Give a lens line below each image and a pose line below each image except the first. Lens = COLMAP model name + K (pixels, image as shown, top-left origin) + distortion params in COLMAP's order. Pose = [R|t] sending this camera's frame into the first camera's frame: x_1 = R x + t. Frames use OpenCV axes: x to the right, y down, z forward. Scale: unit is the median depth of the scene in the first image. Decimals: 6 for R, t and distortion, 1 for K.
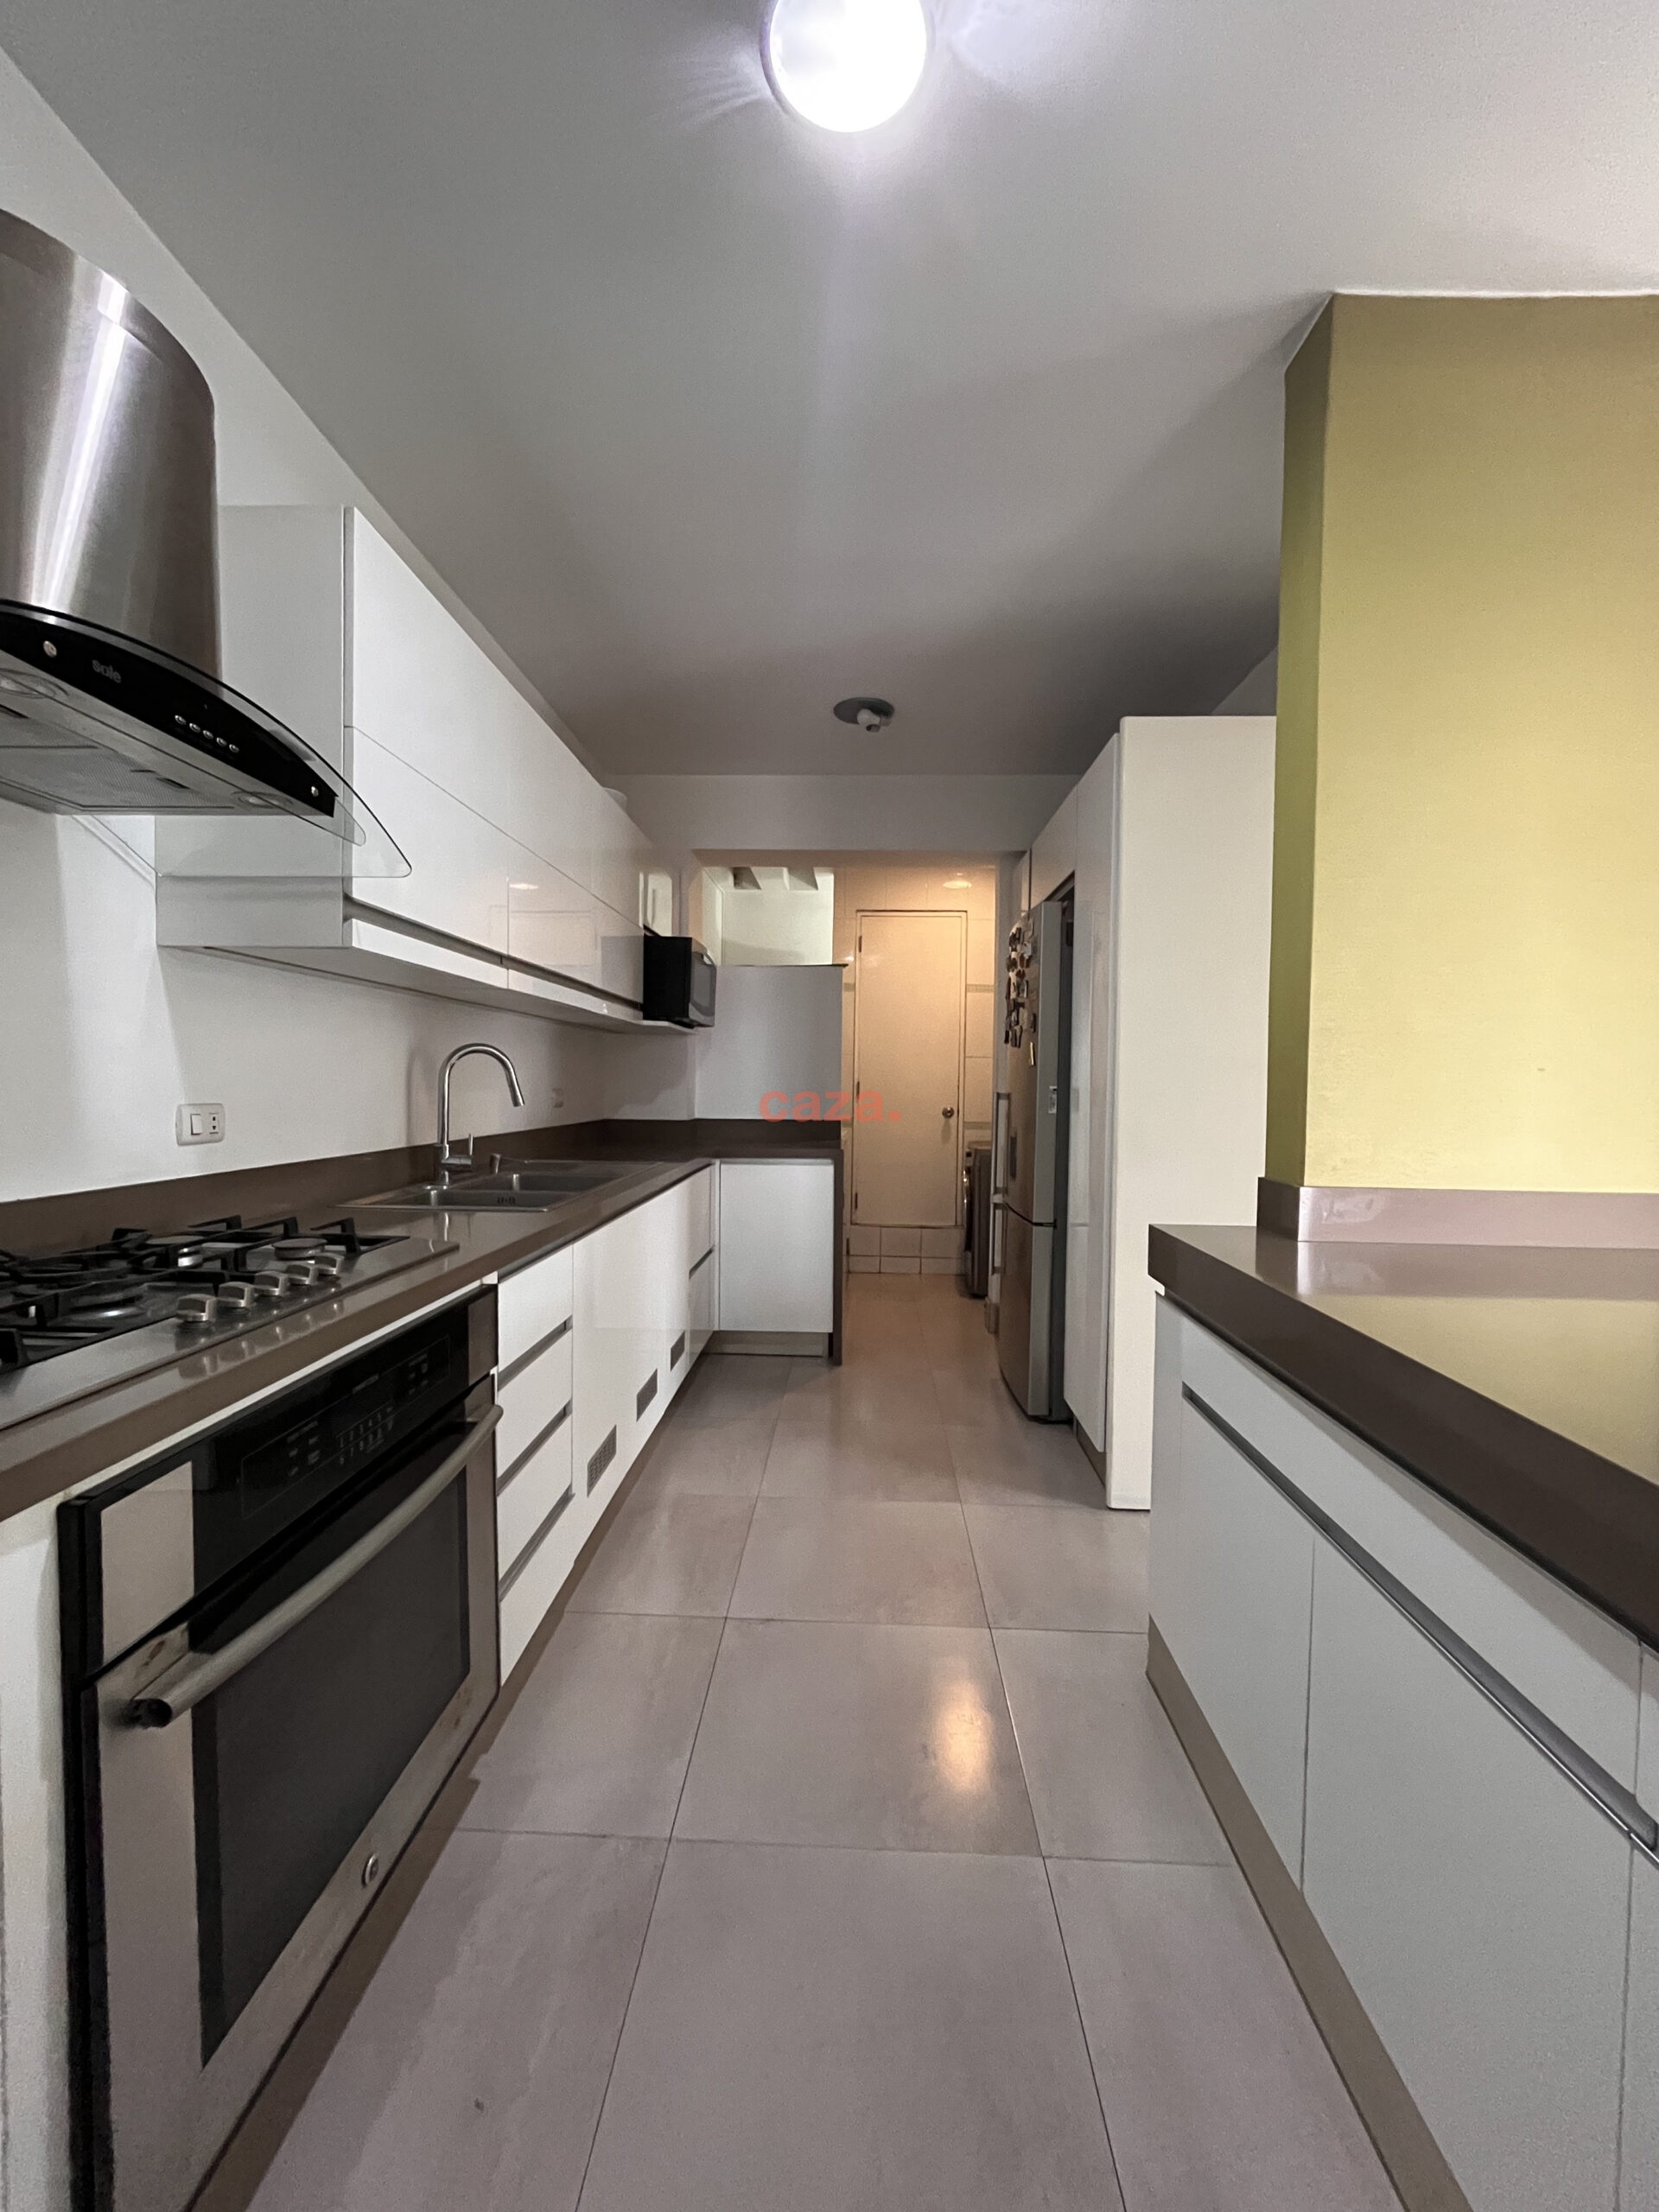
lens RADIAL K [[889.0, 0, 830.5], [0, 889.0, 1117.4], [0, 0, 1]] dist [-0.002718, -0.000427]
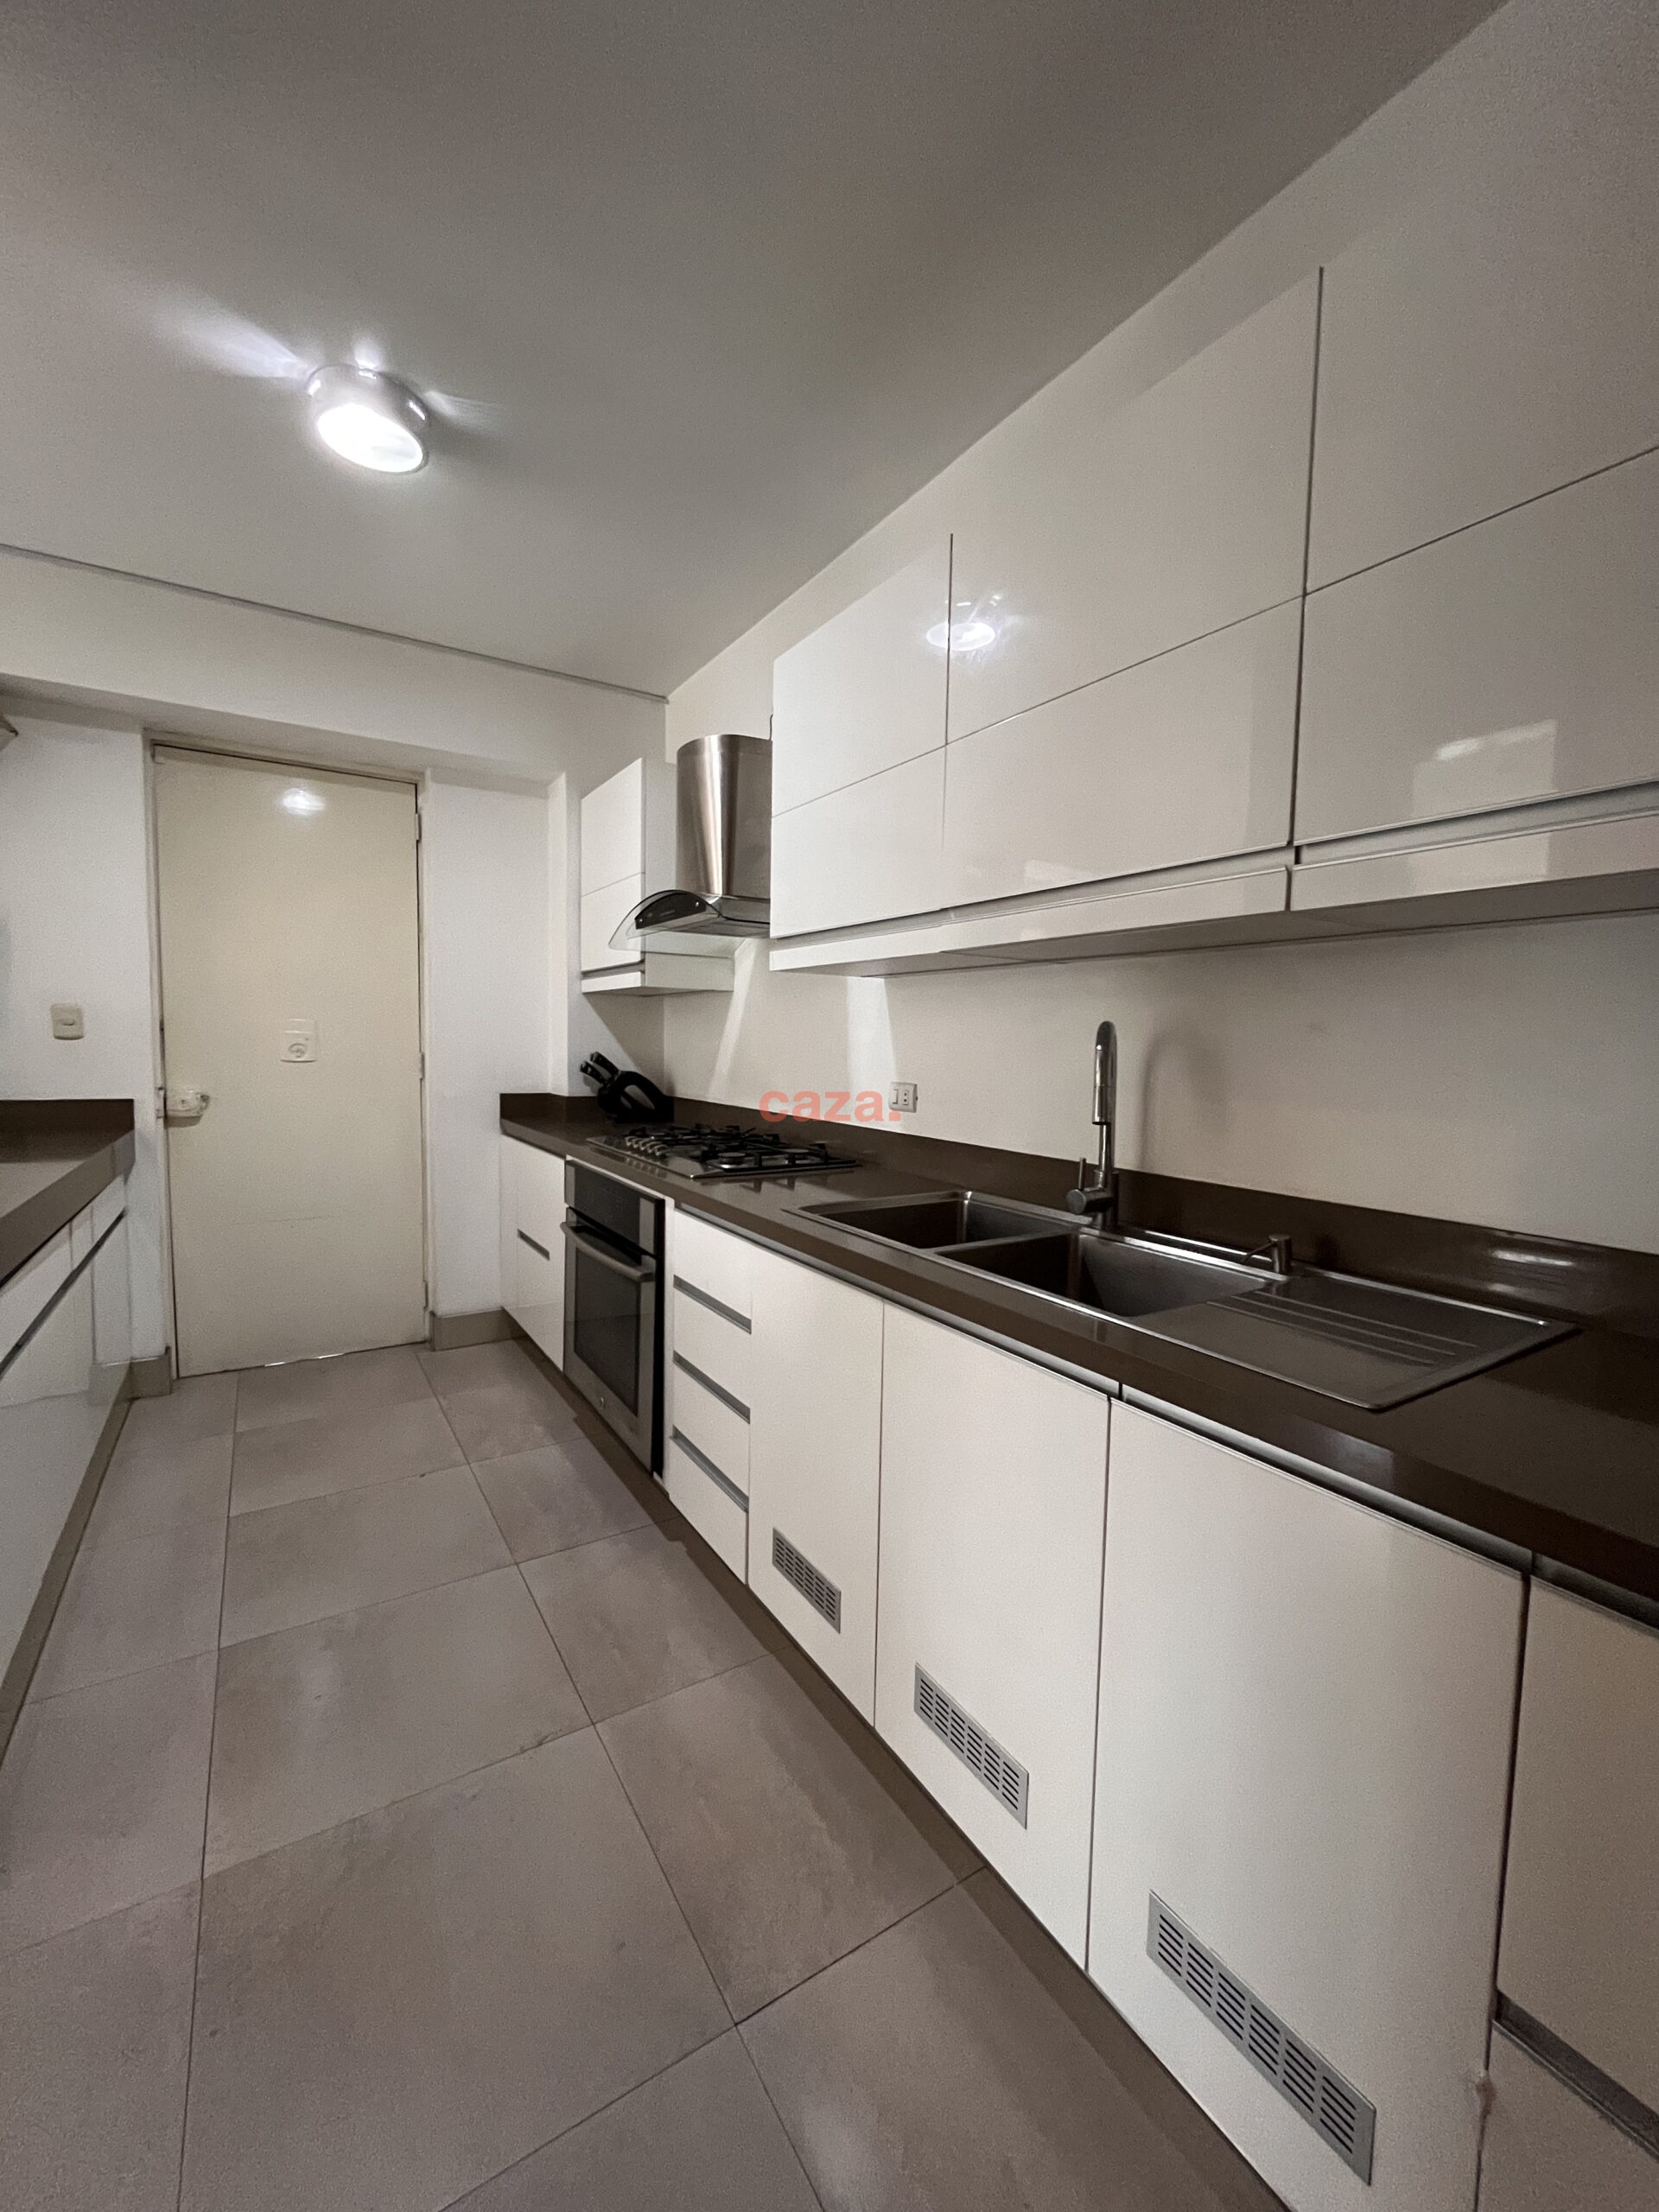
lens RADIAL K [[889.0, 0, 851.8], [0, 889.0, 1113.5], [0, 0, 1]] dist [-0.002718, -0.000427]
pose [[-0.828016, 0.012014, -0.560576, 0.149373], [-0.044614, 0.995189, 0.087228, -0.083257], [0.558927, 0.097236, -0.823496, 2.044896]]
